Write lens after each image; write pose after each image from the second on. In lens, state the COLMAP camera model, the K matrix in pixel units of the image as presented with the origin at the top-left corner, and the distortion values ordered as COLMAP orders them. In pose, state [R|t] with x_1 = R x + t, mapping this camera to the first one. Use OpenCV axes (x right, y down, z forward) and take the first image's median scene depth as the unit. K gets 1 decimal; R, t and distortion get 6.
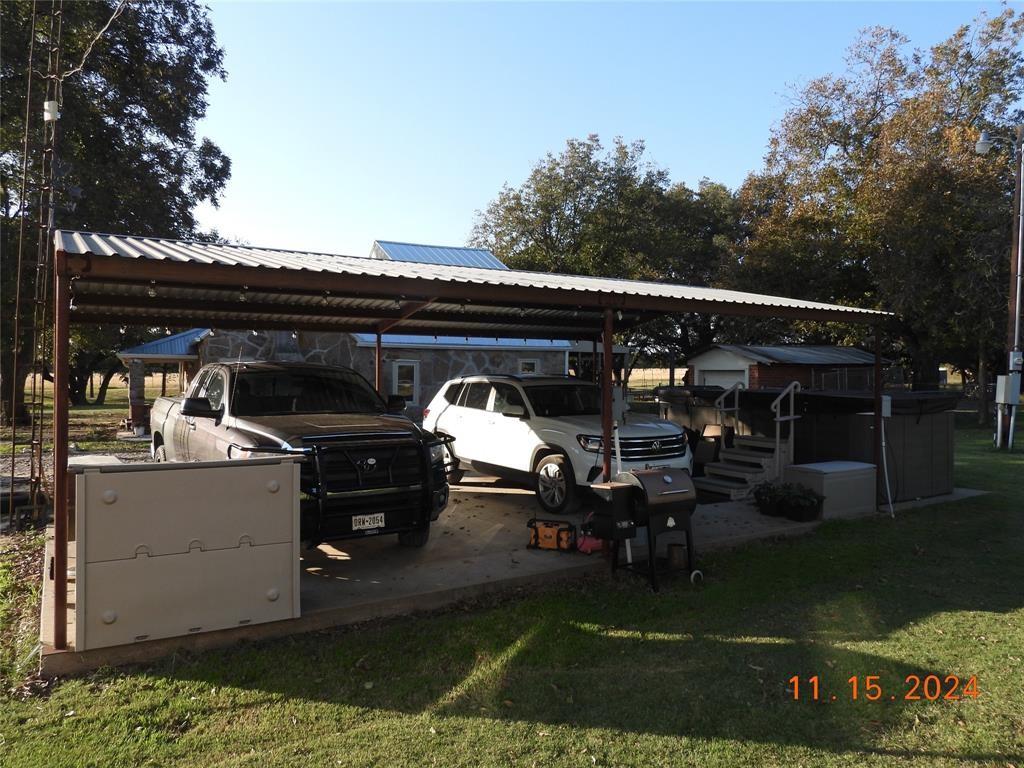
lens RADIAL K [[740.5, 0, 512.0], [0, 740.5, 384.0], [0, 0, 1]] dist [-0.064340, -0.000165]
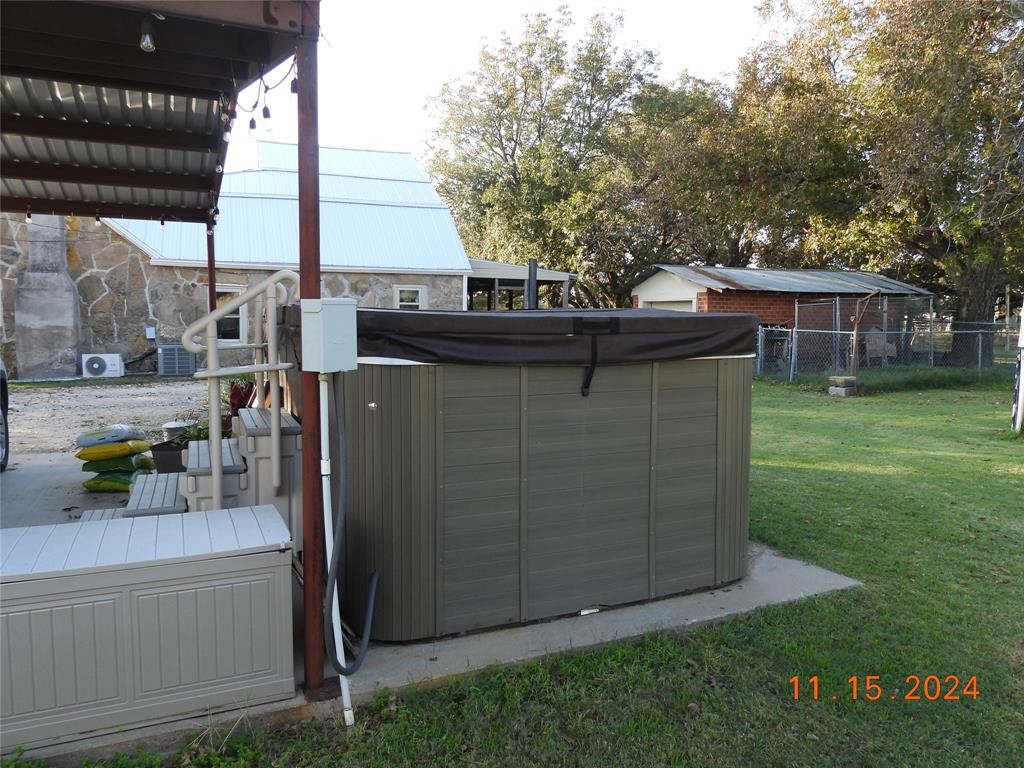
lens RADIAL K [[744.0, 0, 512.0], [0, 744.0, 384.0], [0, 0, 1]] dist [-0.002310, -0.000499]
pose [[0.994332, 0.014377, -0.105339, 0.218500], [-0.006492, 0.997176, 0.074818, 0.009758], [0.106117, -0.073710, 0.991618, 0.255875]]
